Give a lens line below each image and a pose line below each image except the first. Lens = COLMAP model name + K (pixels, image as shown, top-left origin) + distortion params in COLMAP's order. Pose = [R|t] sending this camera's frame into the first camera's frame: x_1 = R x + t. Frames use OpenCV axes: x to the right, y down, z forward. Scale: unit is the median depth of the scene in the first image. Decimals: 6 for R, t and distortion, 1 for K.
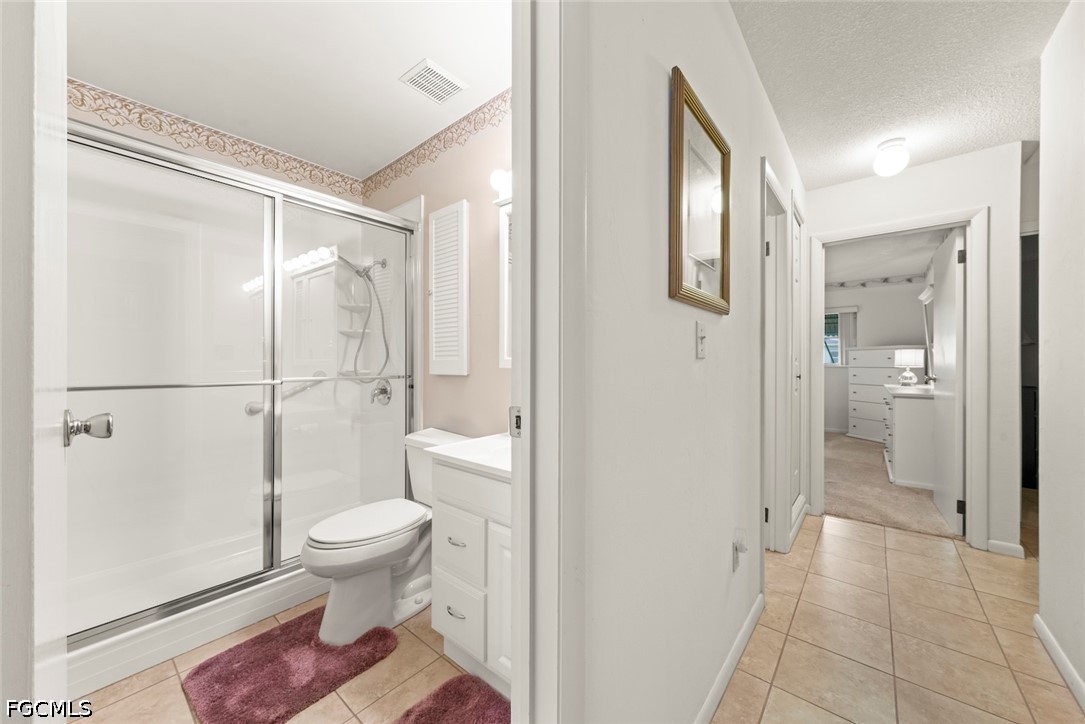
lens RADIAL K [[397.9, 0, 541.1], [0, 397.9, 363.9], [0, 0, 1]] dist [0.002347, 0.000119]
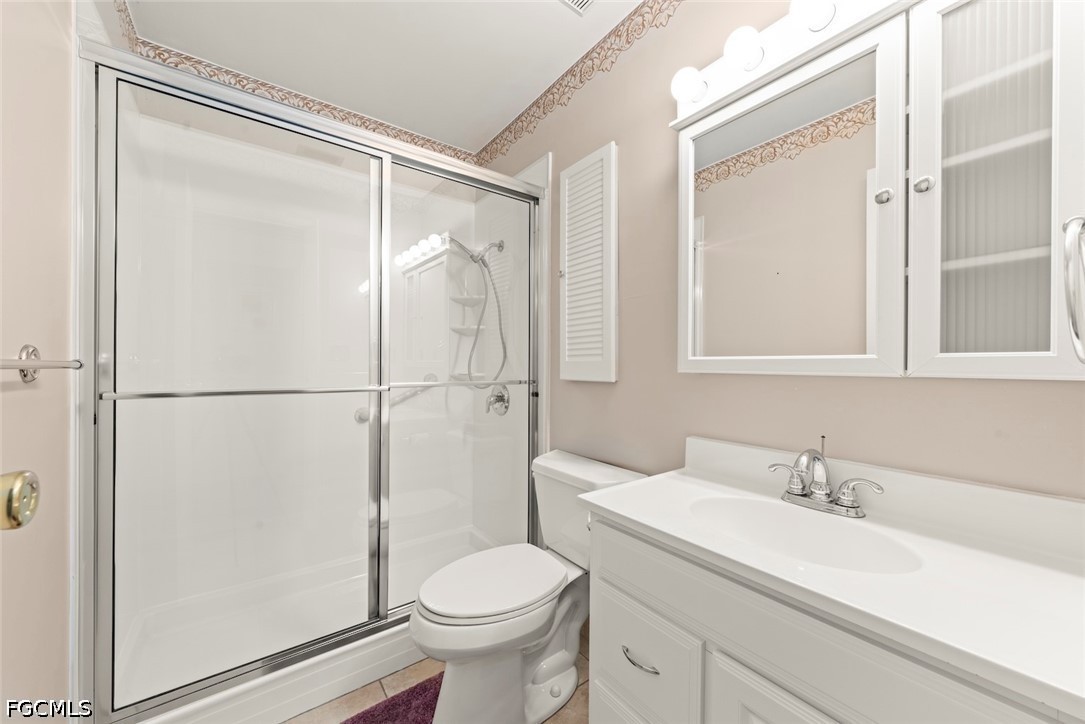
lens RADIAL K [[403.0, 0, 542.5], [0, 403.0, 365.7], [0, 0, 1]] dist [-0.002487, -0.000099]
pose [[0.973556, 0.002363, -0.228437, -0.132372], [-0.002693, 0.999996, -0.001134, 0.000091], [0.228433, 0.001719, 0.973558, 0.225190]]
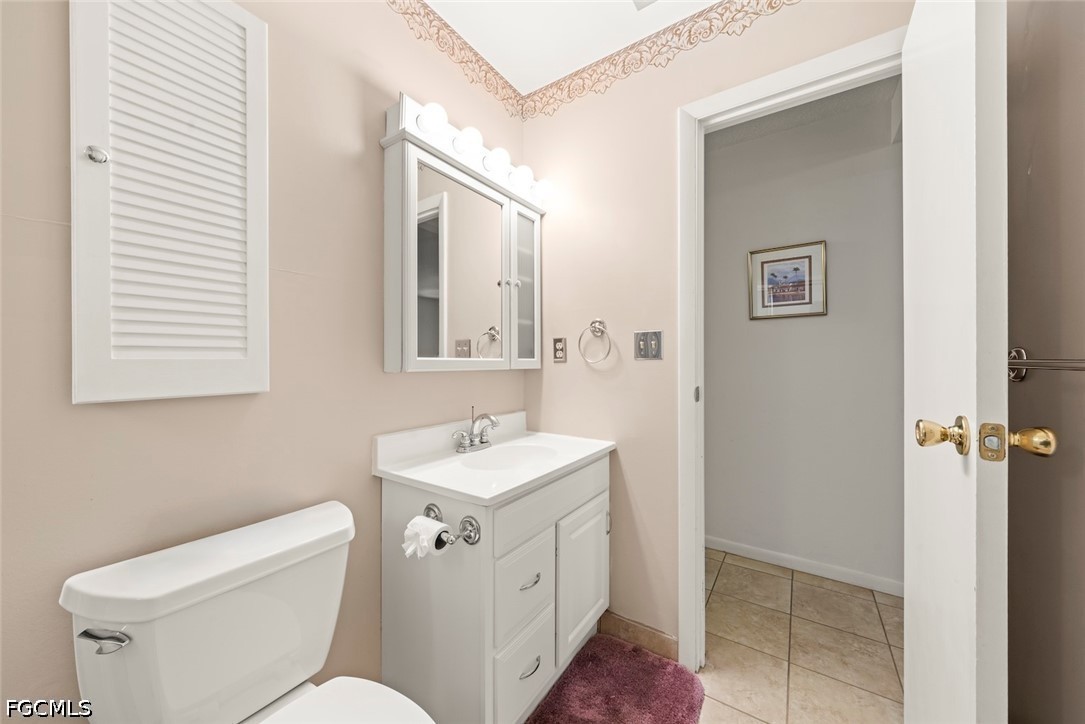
lens RADIAL K [[383.8, 0, 542.5], [0, 383.8, 362.0], [0, 0, 1]] dist [-0.000599, 0.000015]
pose [[-0.105713, 0.000398, 0.994397, -0.613110], [0.006954, 0.999976, 0.000339, -0.004561], [-0.994372, 0.006951, -0.105713, 0.646454]]
